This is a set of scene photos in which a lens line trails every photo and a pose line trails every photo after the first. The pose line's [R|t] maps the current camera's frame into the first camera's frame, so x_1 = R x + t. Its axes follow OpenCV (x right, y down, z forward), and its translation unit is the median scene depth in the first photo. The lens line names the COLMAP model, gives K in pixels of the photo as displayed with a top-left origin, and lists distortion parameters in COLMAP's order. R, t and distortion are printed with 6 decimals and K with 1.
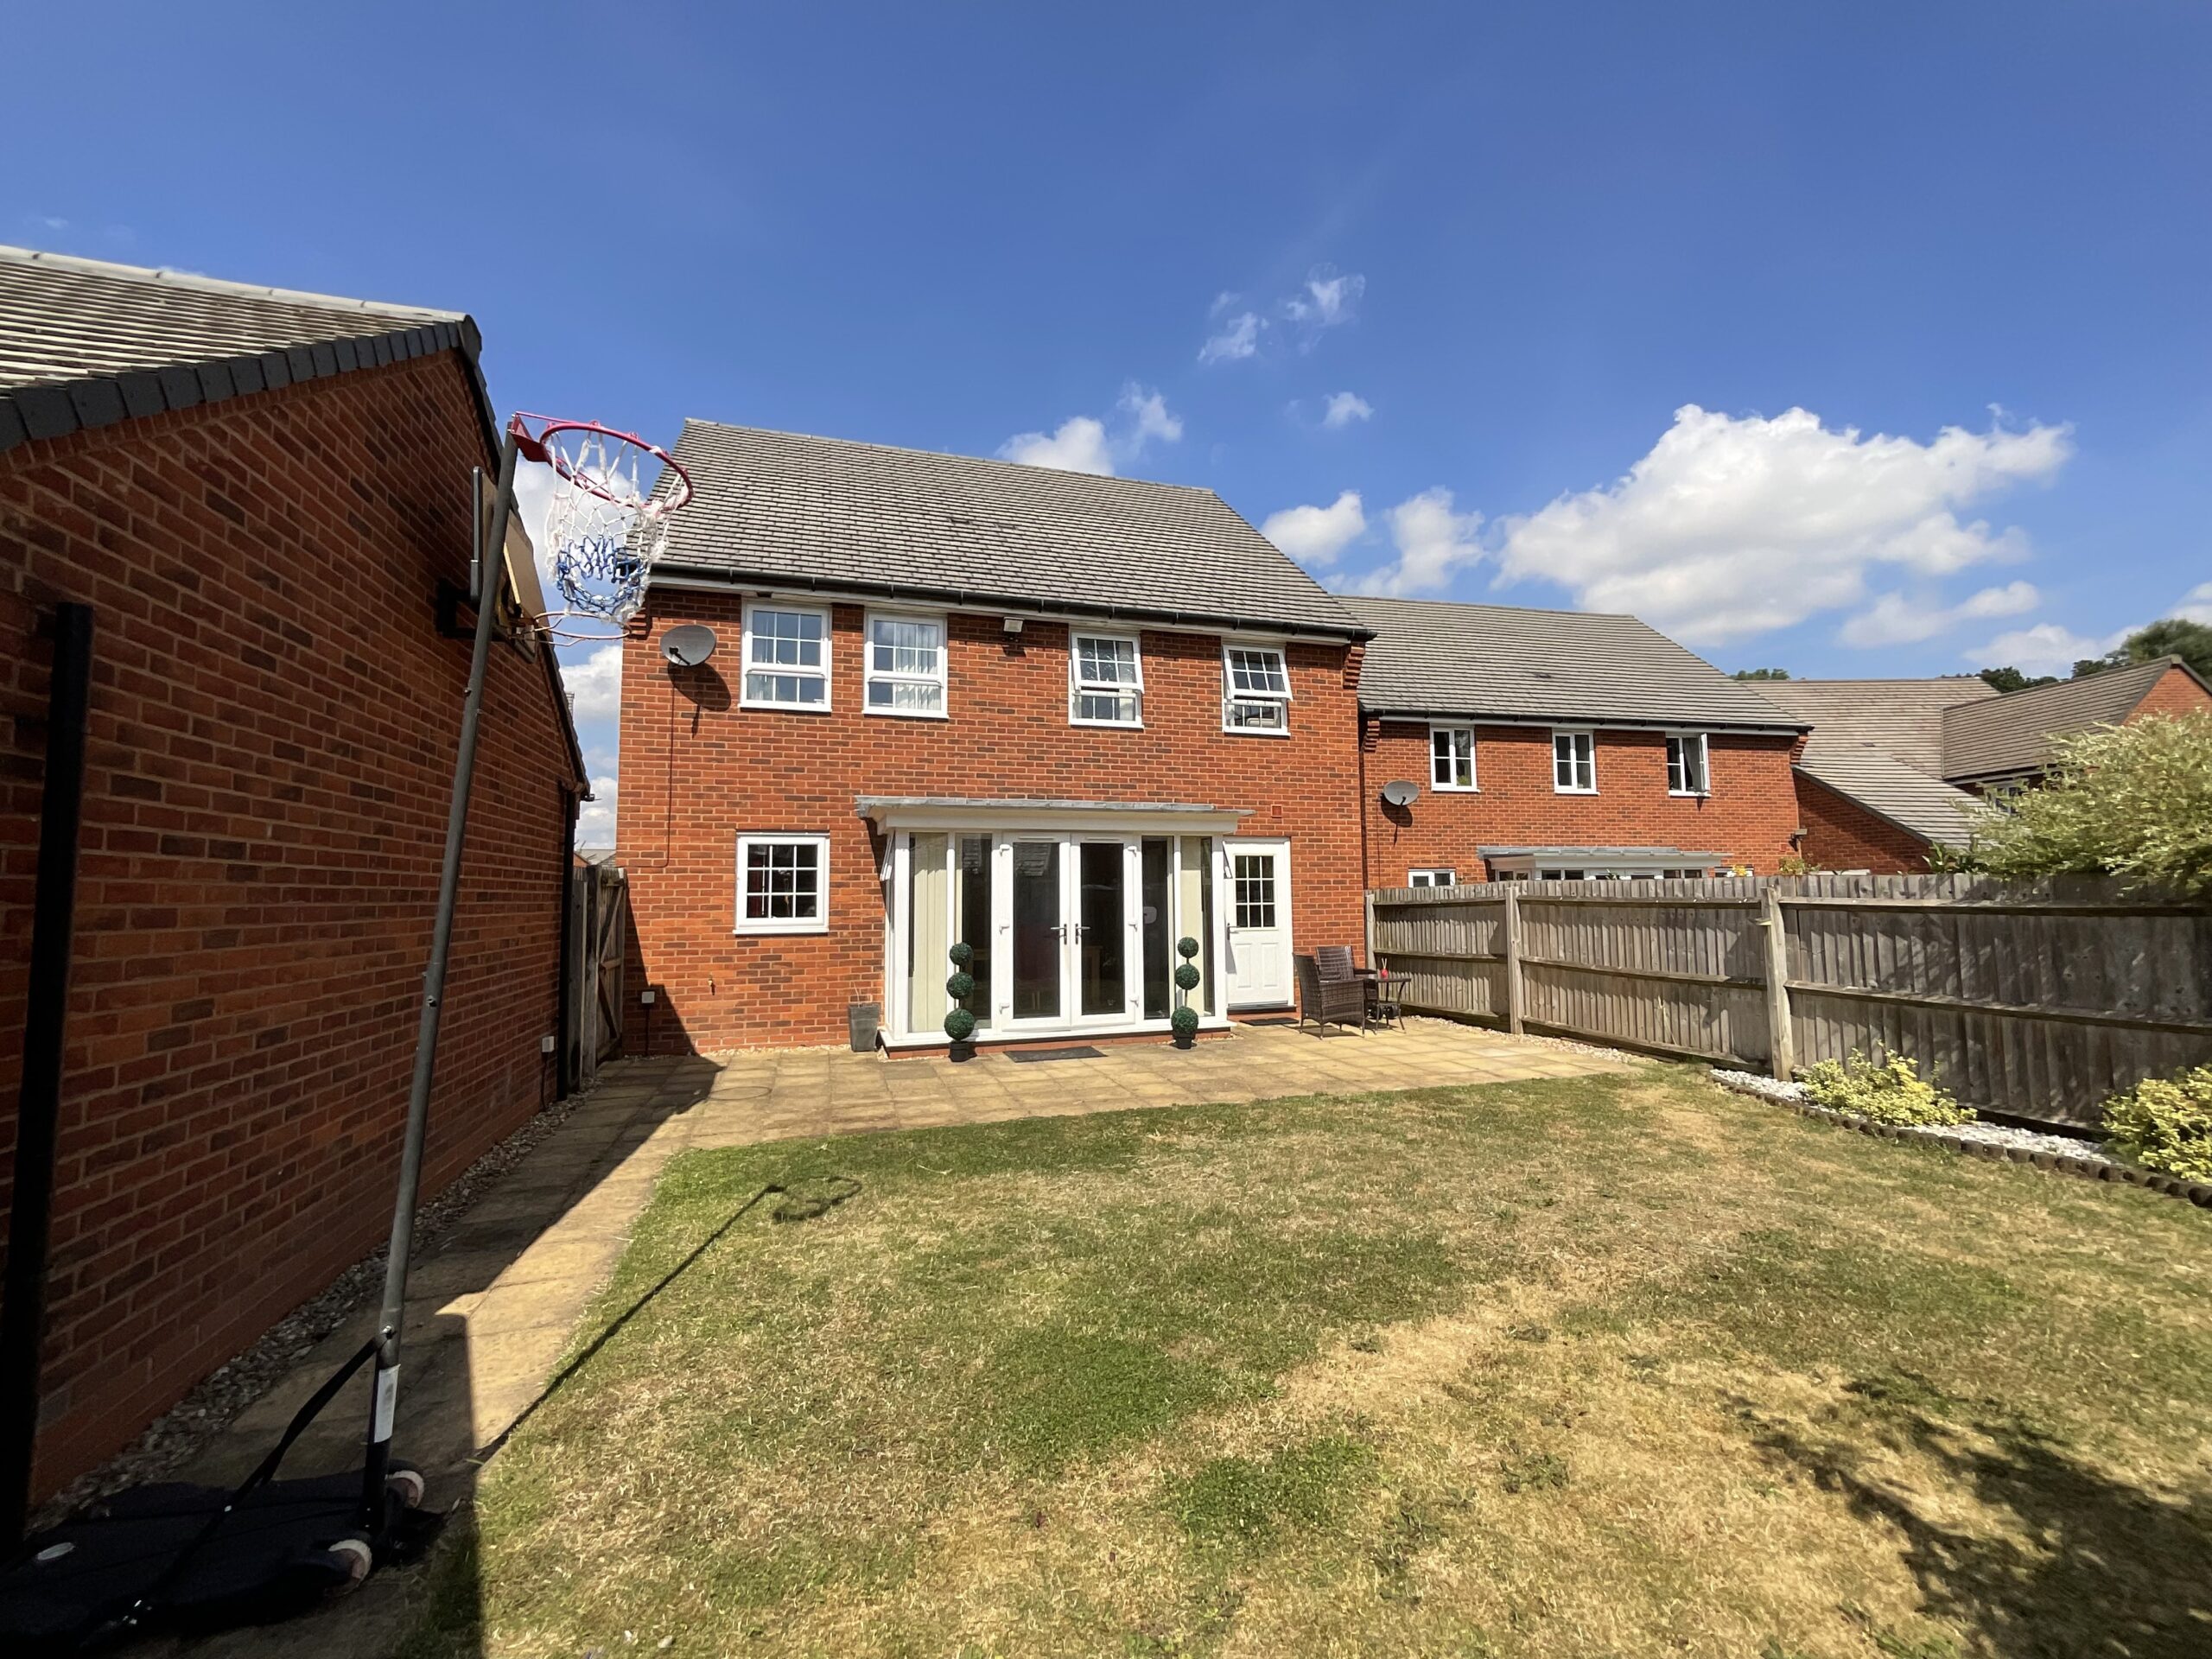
lens RADIAL K [[905.1, 0, 1114.7], [0, 905.1, 833.1], [0, 0, 1]] dist [-0.002178, 0.000962]
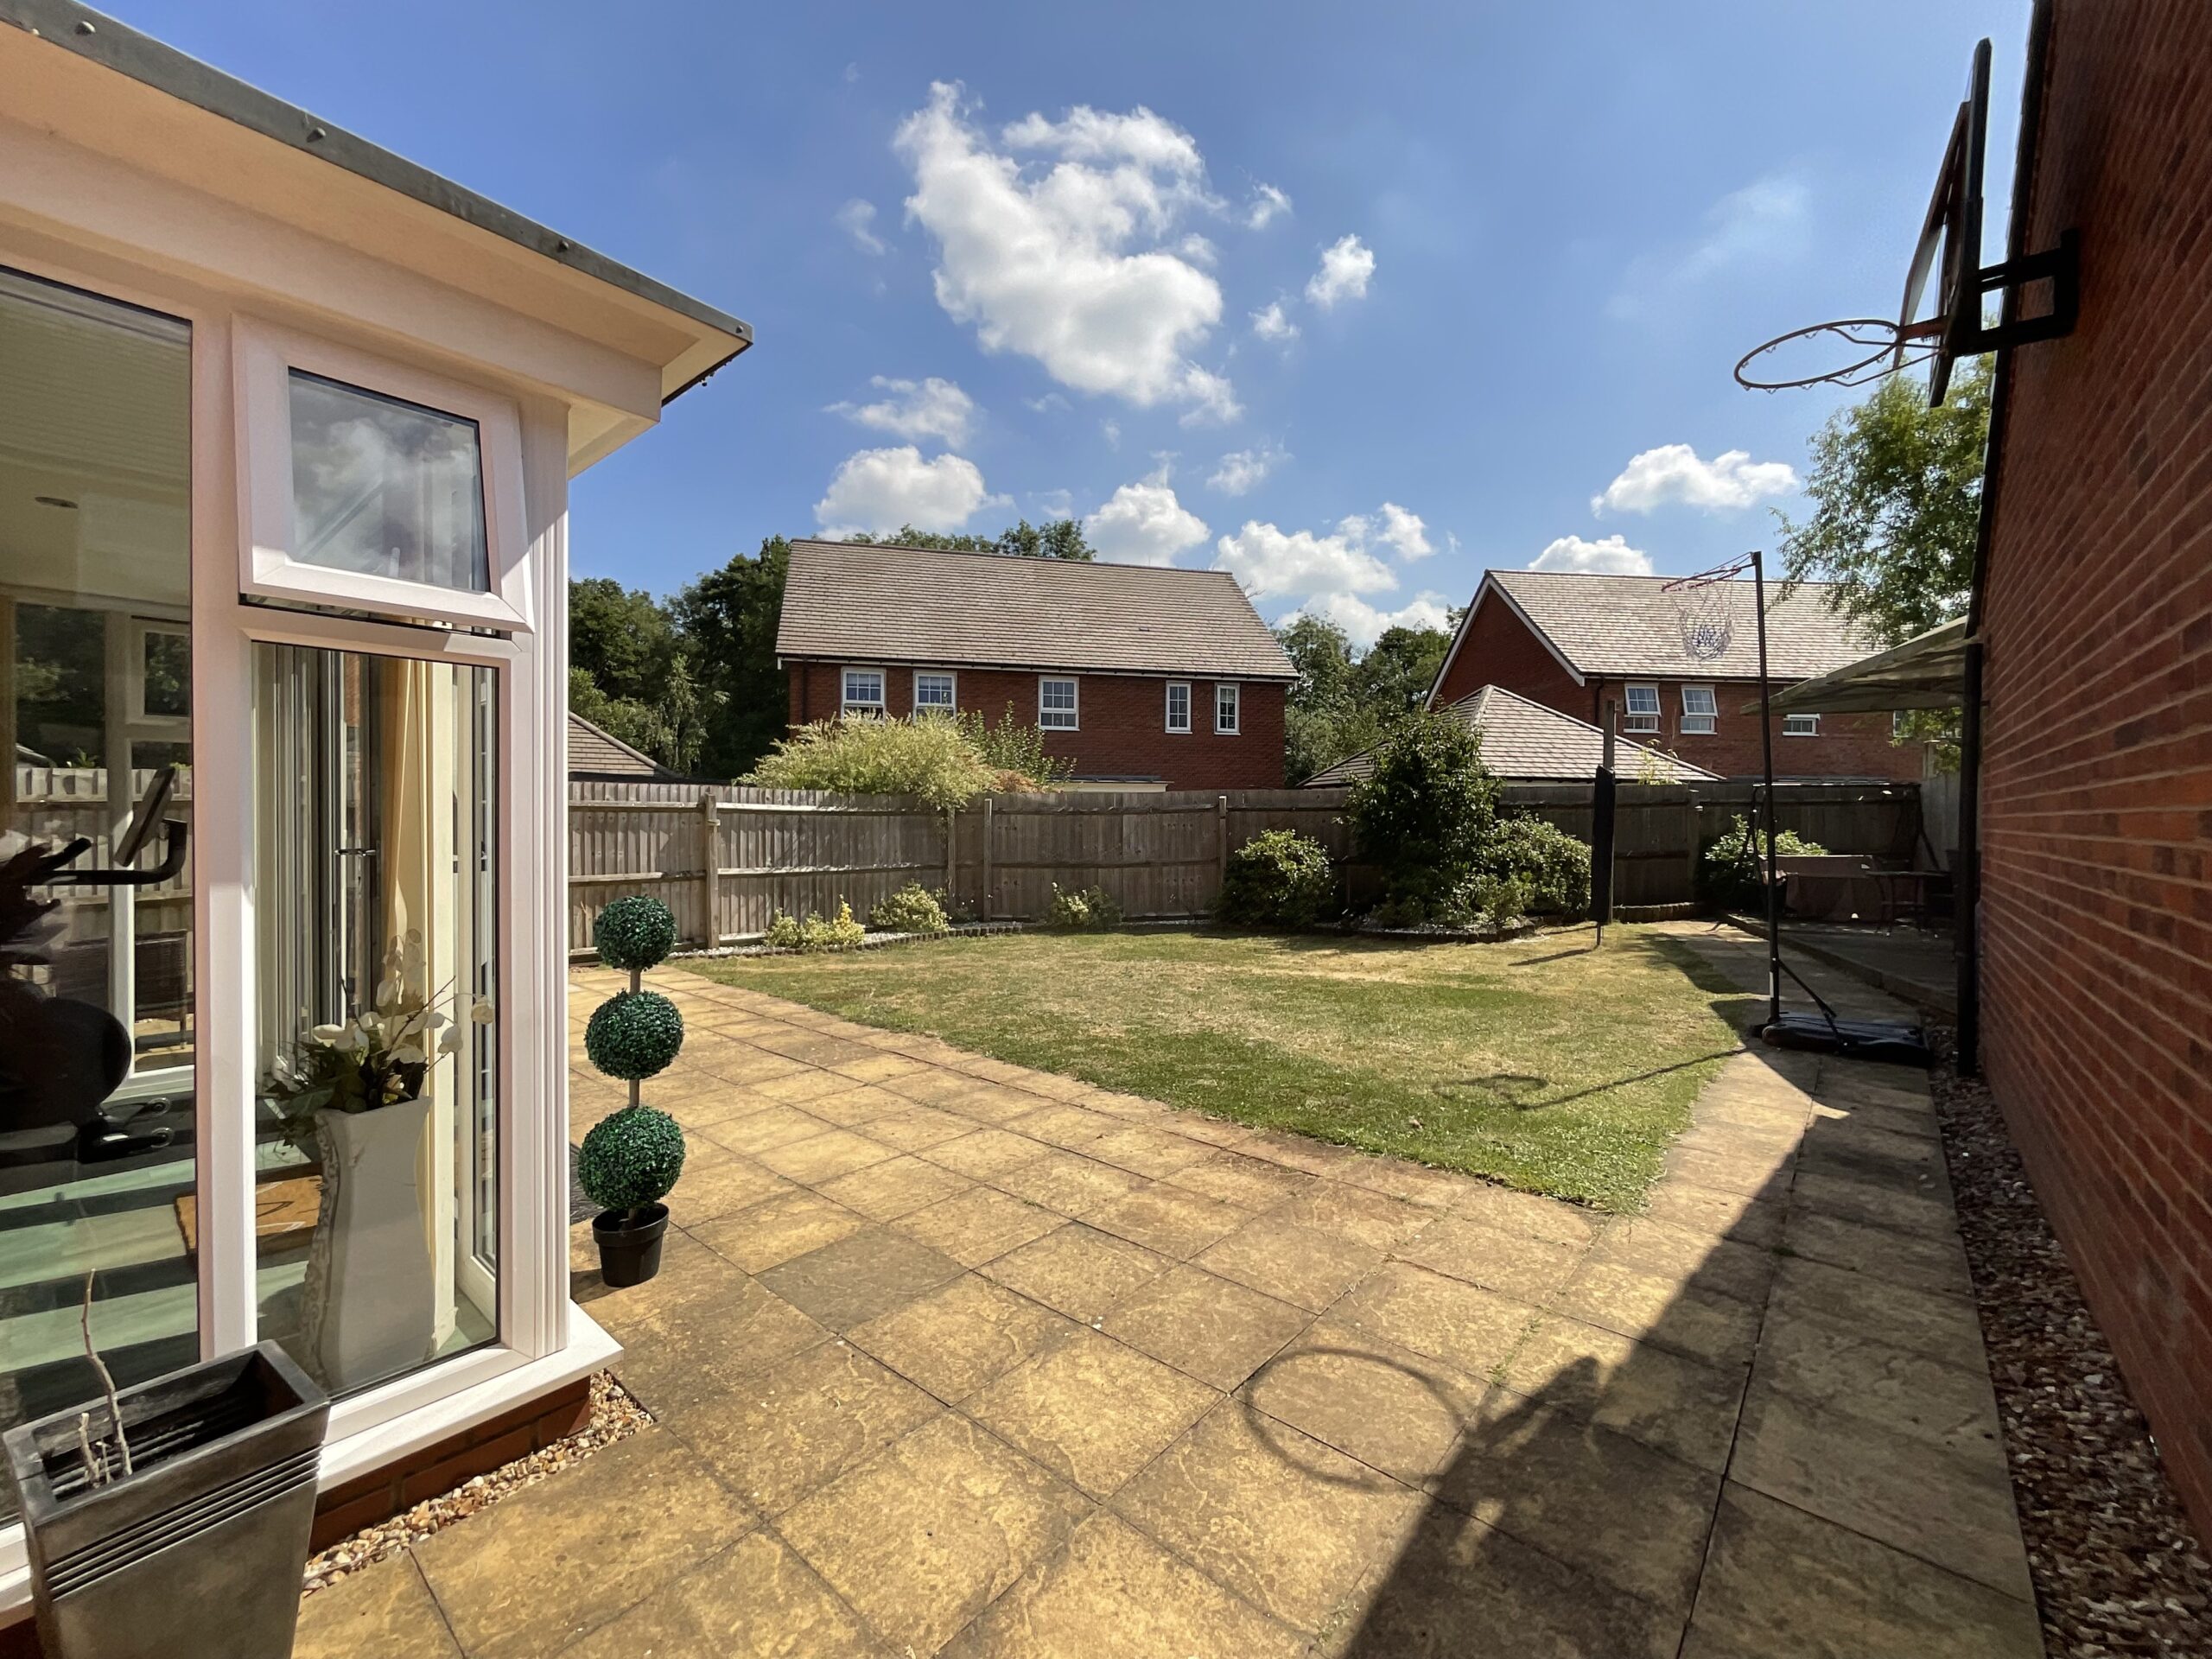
lens RADIAL K [[905.1, 0, 1095.3], [0, 905.1, 821.8], [0, 0, 1]] dist [-0.002178, 0.000962]
pose [[-0.514594, 0.003698, 0.857426, -0.457220], [-0.063271, 0.997101, -0.042273, 0.089075], [-0.855097, -0.076003, -0.512868, 0.910451]]
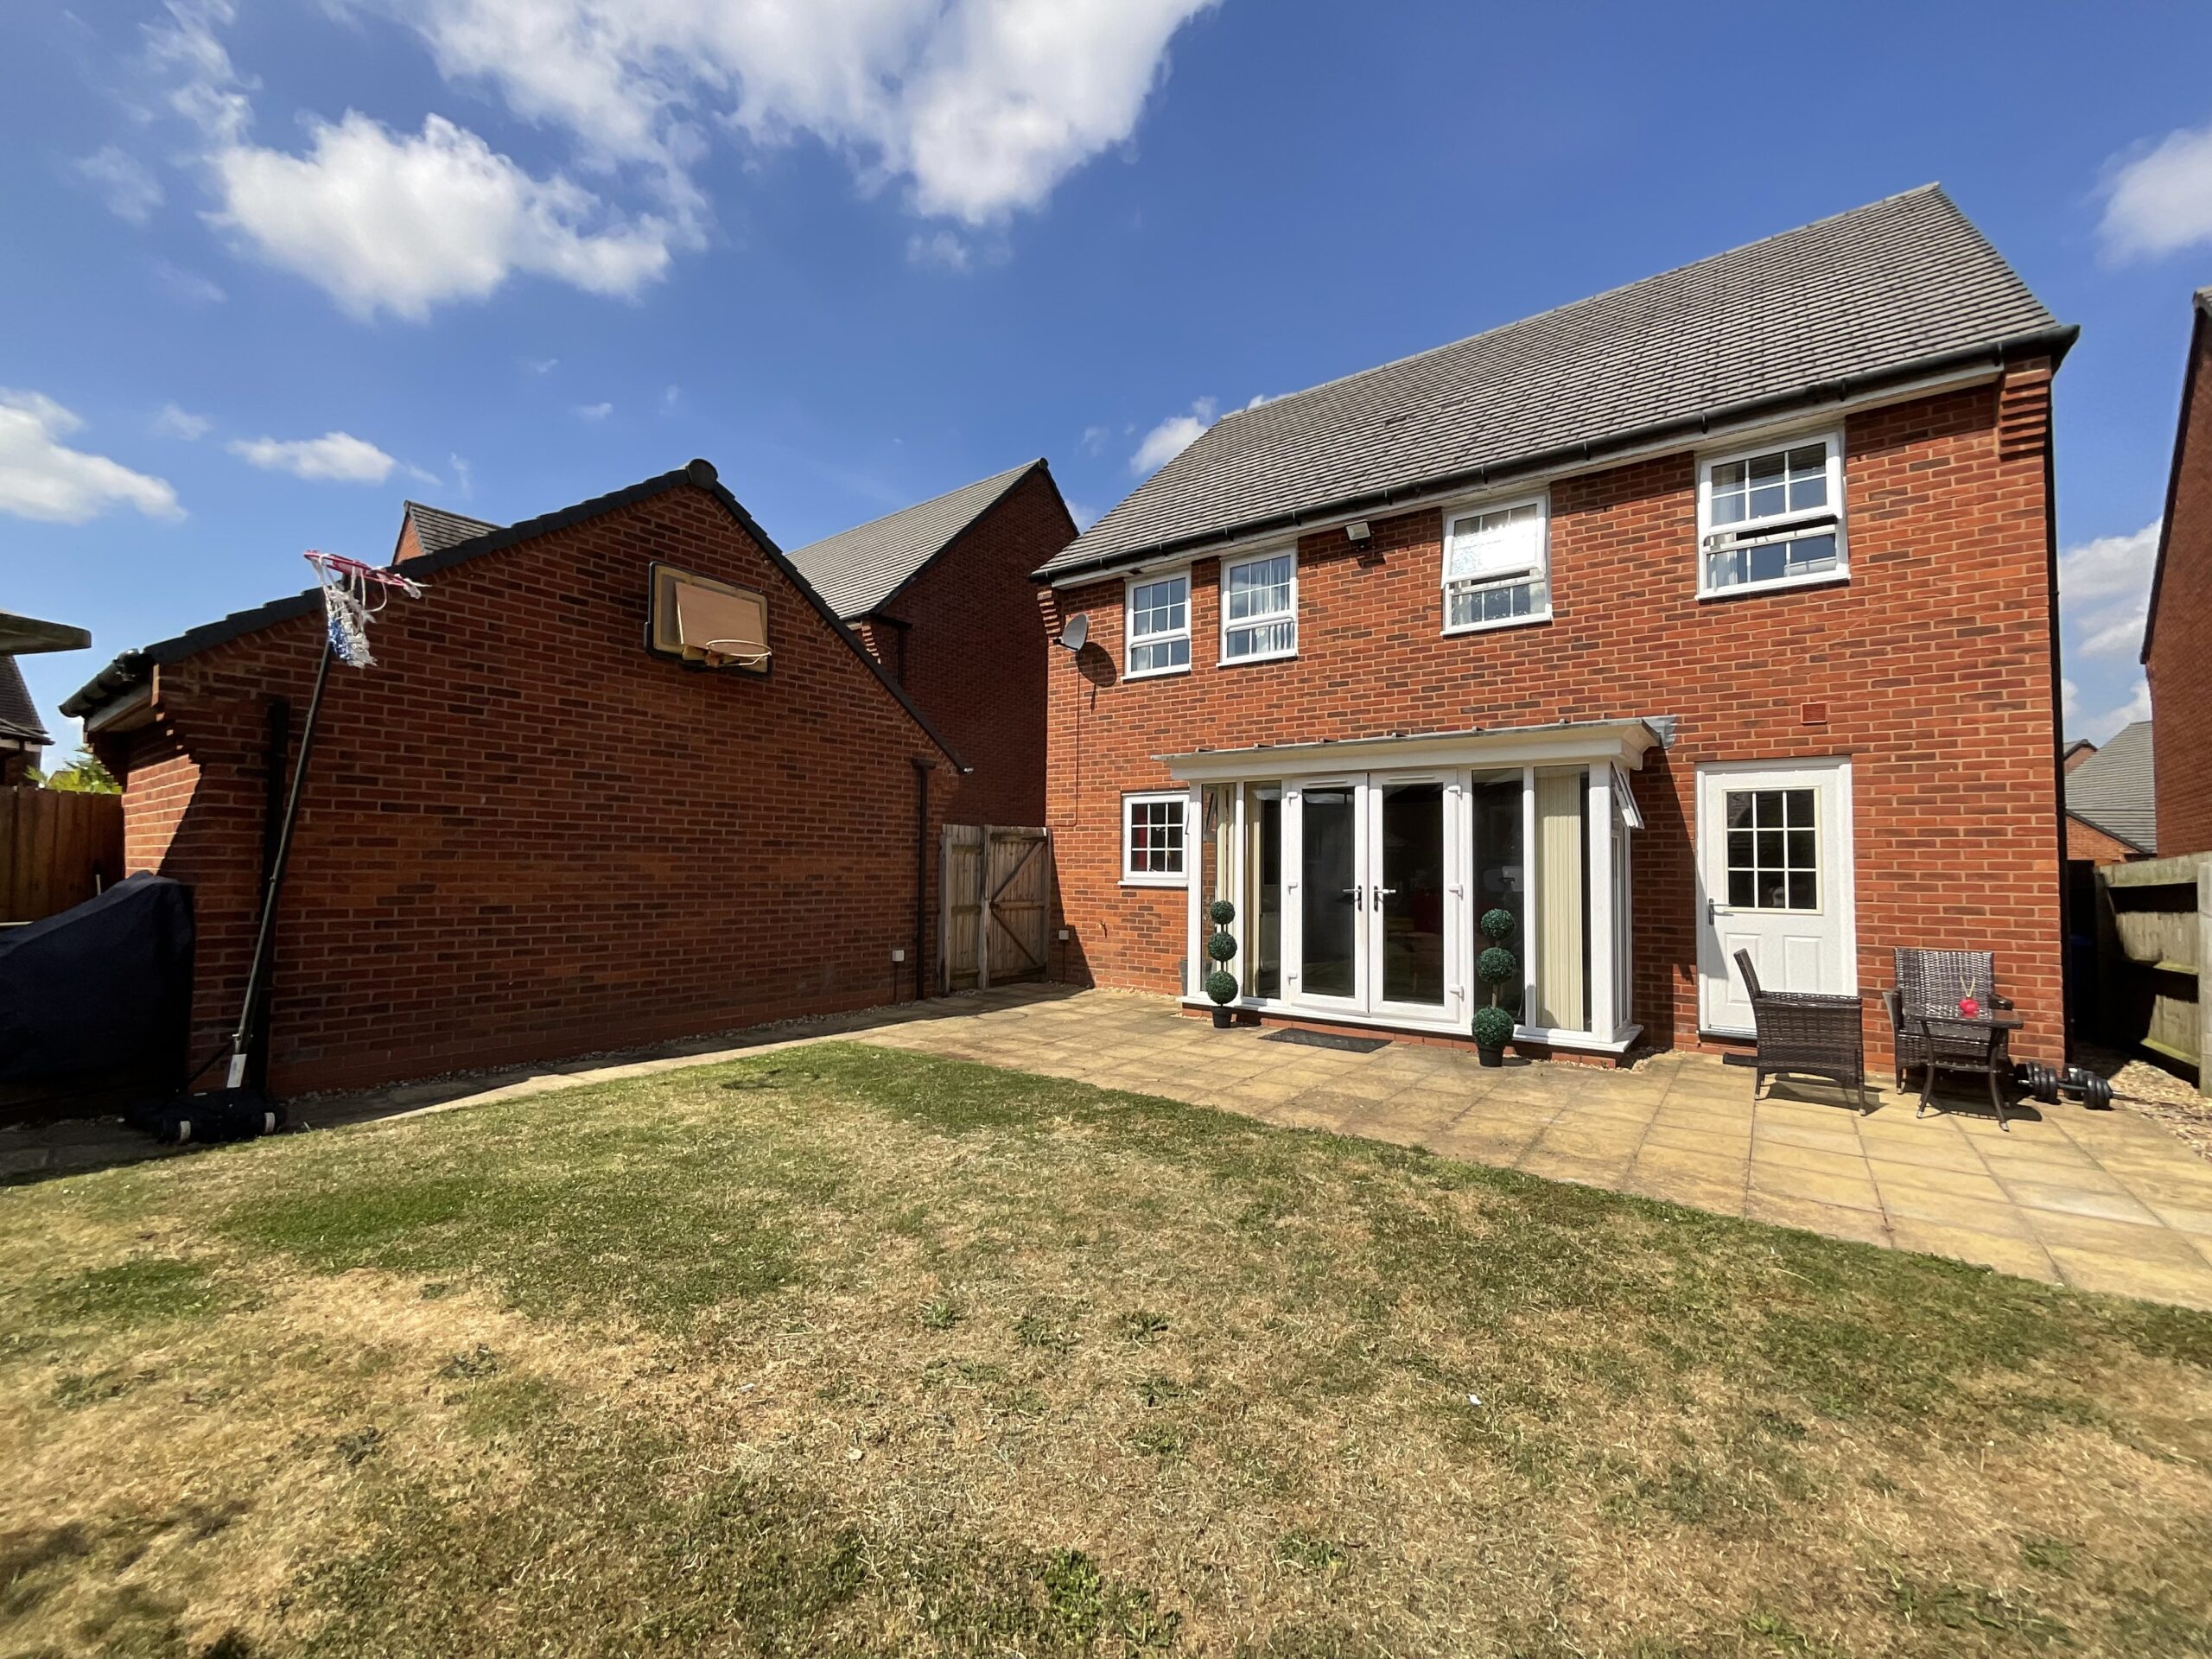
lens RADIAL K [[905.1, 0, 1096.3], [0, 905.1, 834.0], [0, 0, 1]] dist [-0.002178, 0.000962]
pose [[0.576703, -0.013884, -0.816836, 0.465808], [0.040514, 0.999111, 0.011621, 0.034337], [0.815949, -0.039795, 0.576753, 0.332037]]
